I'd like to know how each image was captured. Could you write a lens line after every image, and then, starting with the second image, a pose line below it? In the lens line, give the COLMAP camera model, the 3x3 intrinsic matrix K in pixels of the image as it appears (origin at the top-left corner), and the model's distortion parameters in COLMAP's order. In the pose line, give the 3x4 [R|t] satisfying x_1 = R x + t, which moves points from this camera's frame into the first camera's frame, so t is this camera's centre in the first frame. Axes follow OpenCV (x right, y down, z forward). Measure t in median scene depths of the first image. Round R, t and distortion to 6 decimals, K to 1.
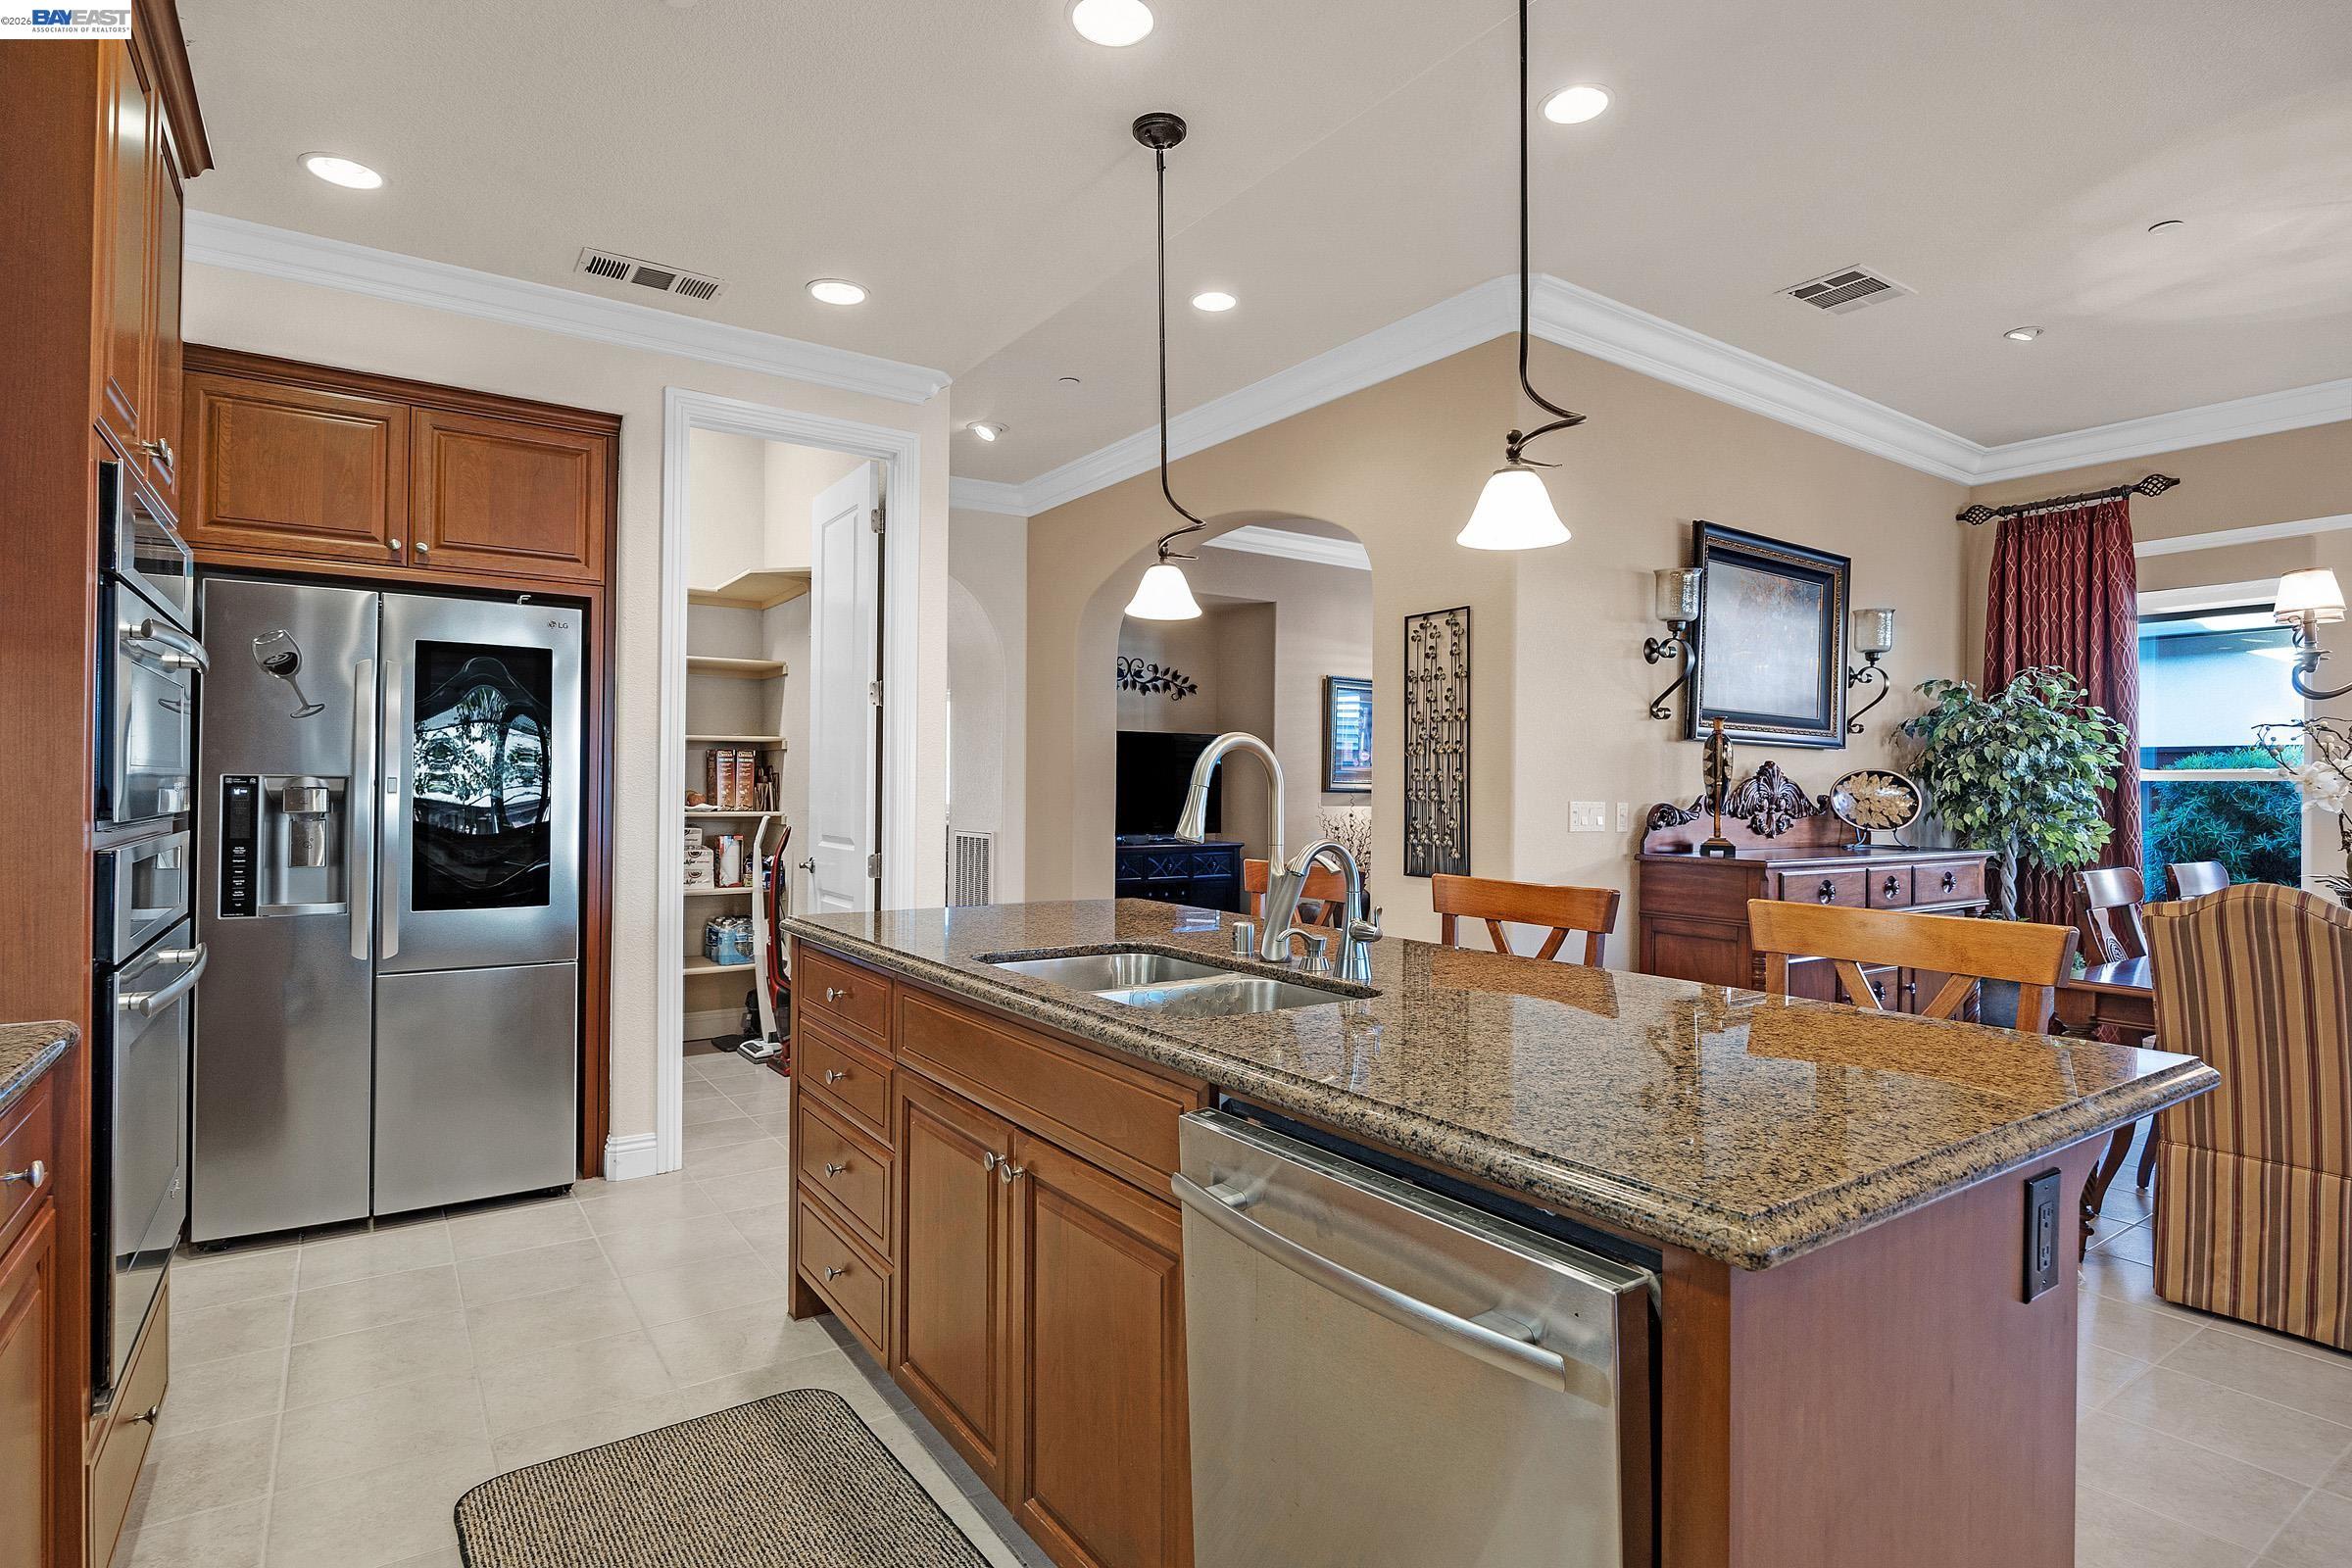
lens RADIAL K [[1226.1, 0, 1198.1], [0, 1226.1, 783.2], [0, 0, 1]] dist [-0.012934, 0.000202]
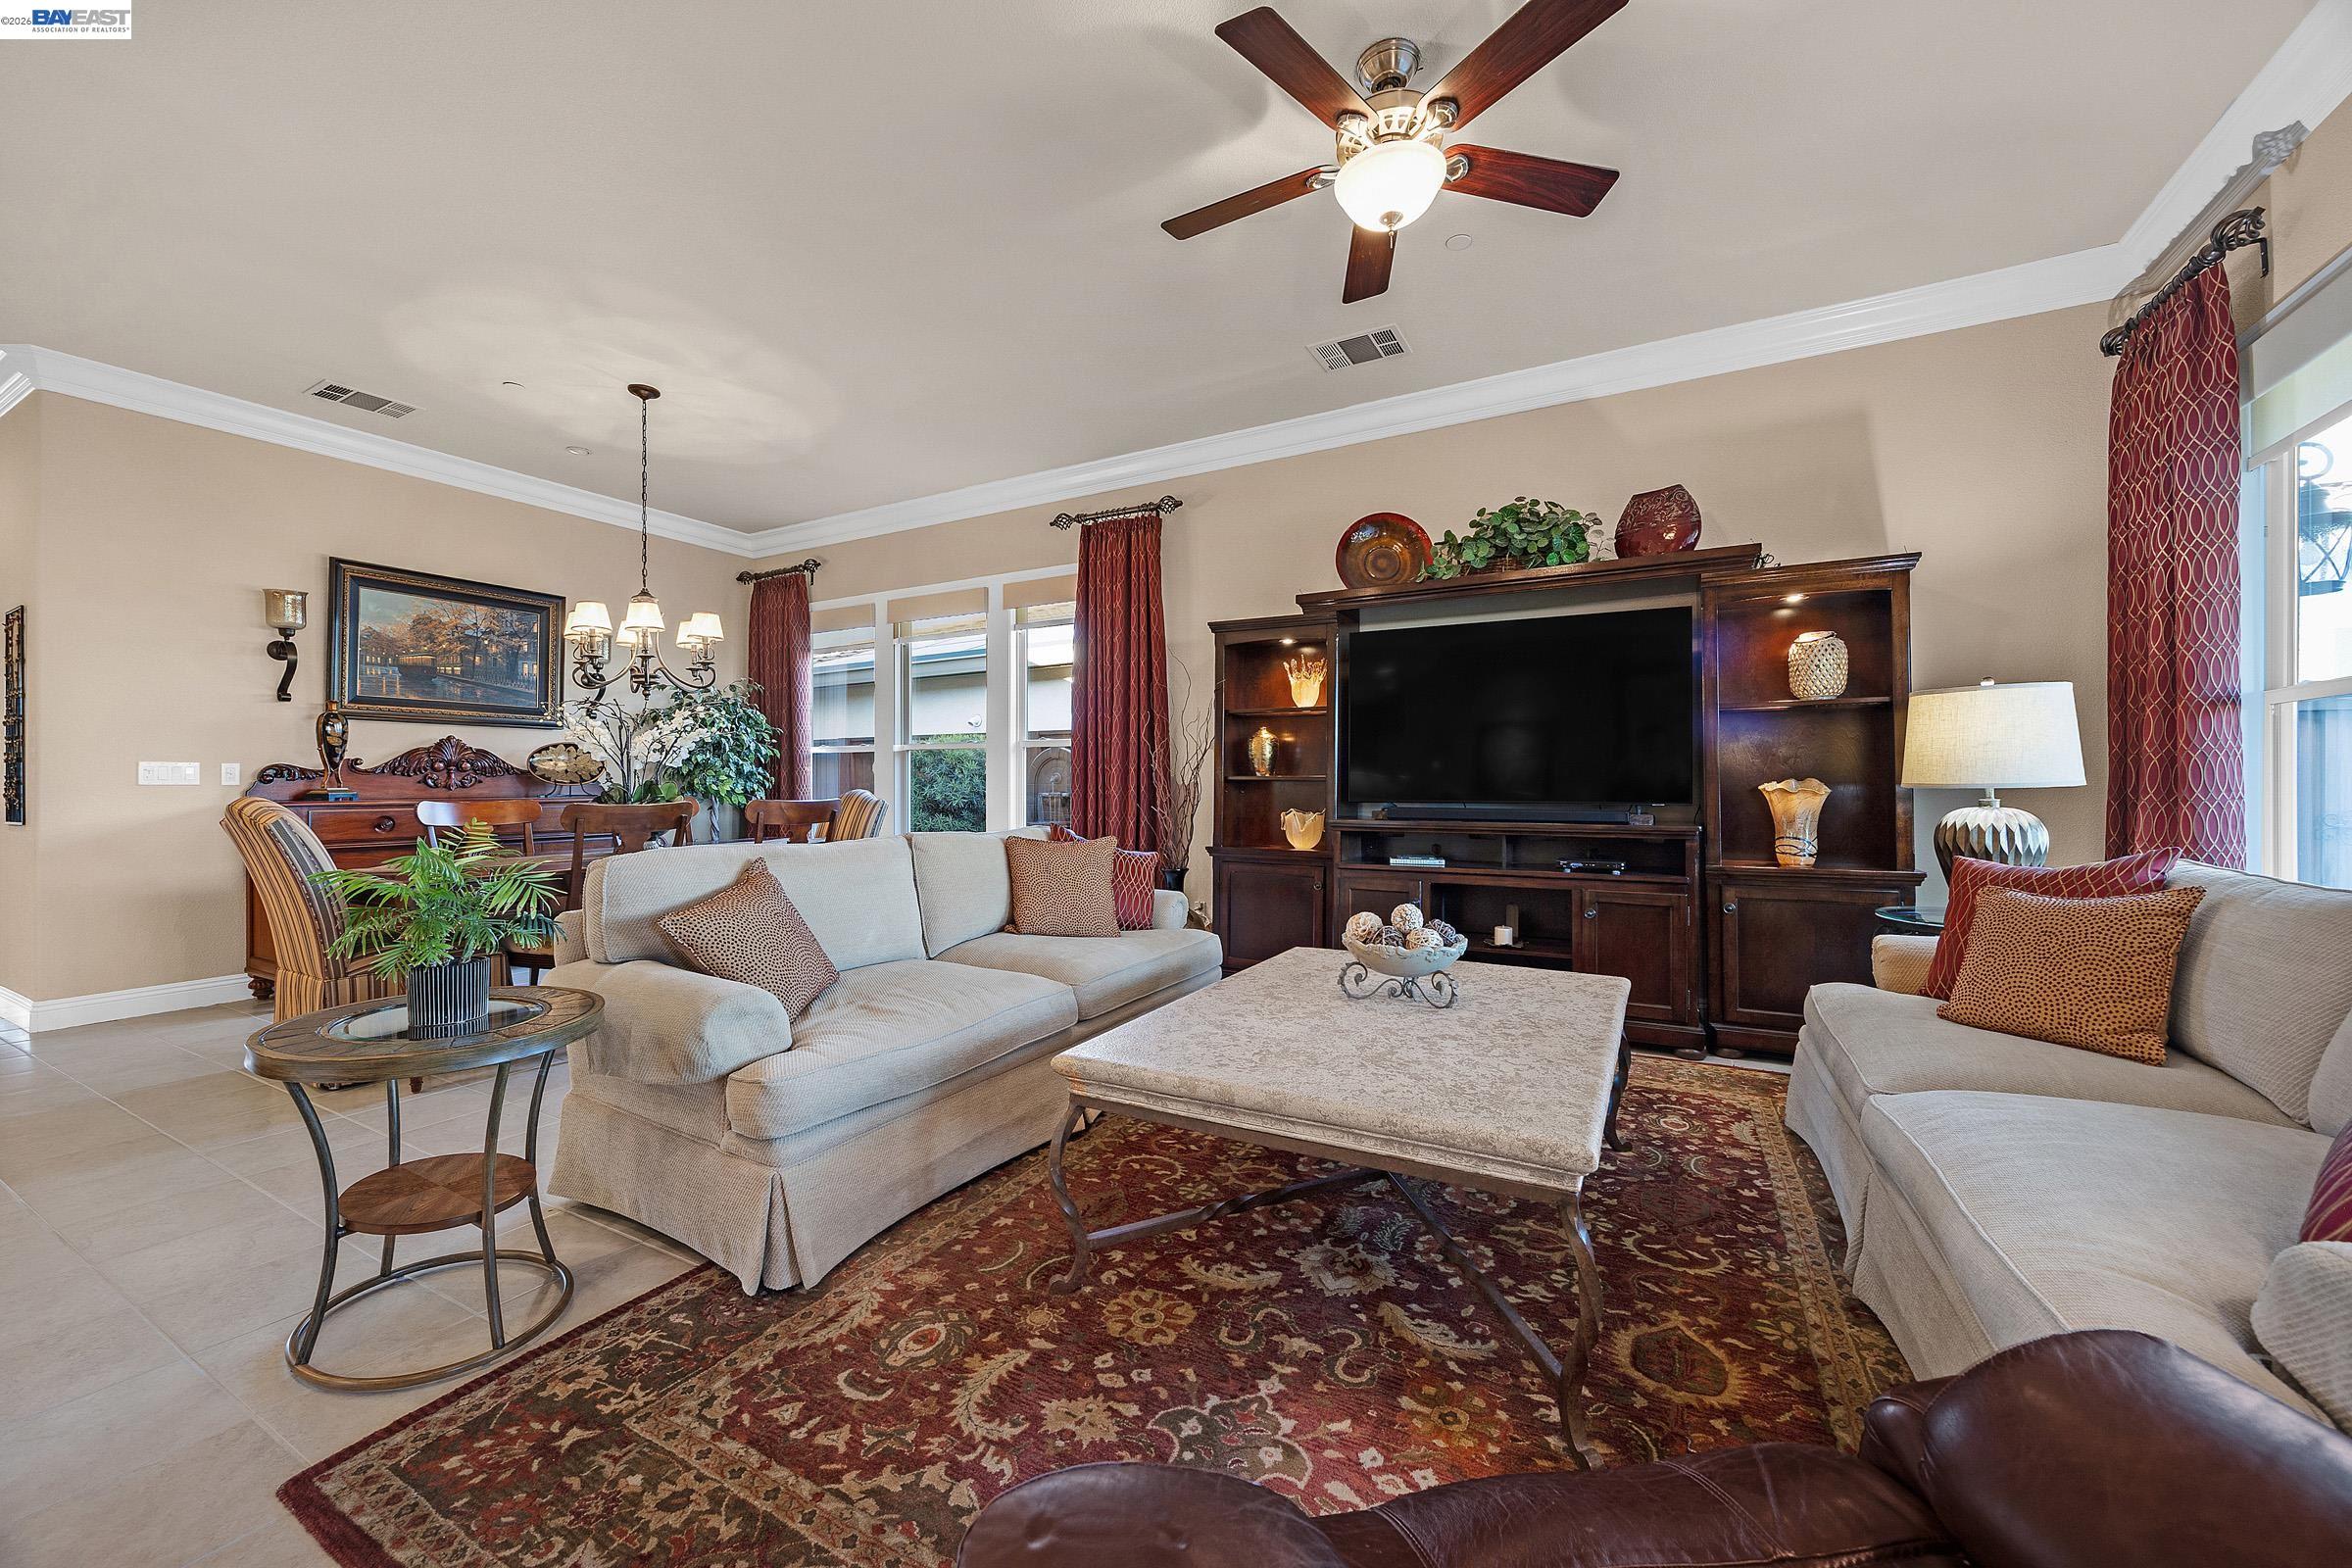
lens RADIAL K [[912.4, 0, 1176.3], [0, 912.4, 775.7], [0, 0, 1]] dist [-0.001255, 0.000617]
pose [[0.903953, -0.009665, 0.427523, 1.085088], [0.010460, 0.999945, 0.000491, 0.050782], [-0.427505, 0.004028, 0.904004, -0.414544]]
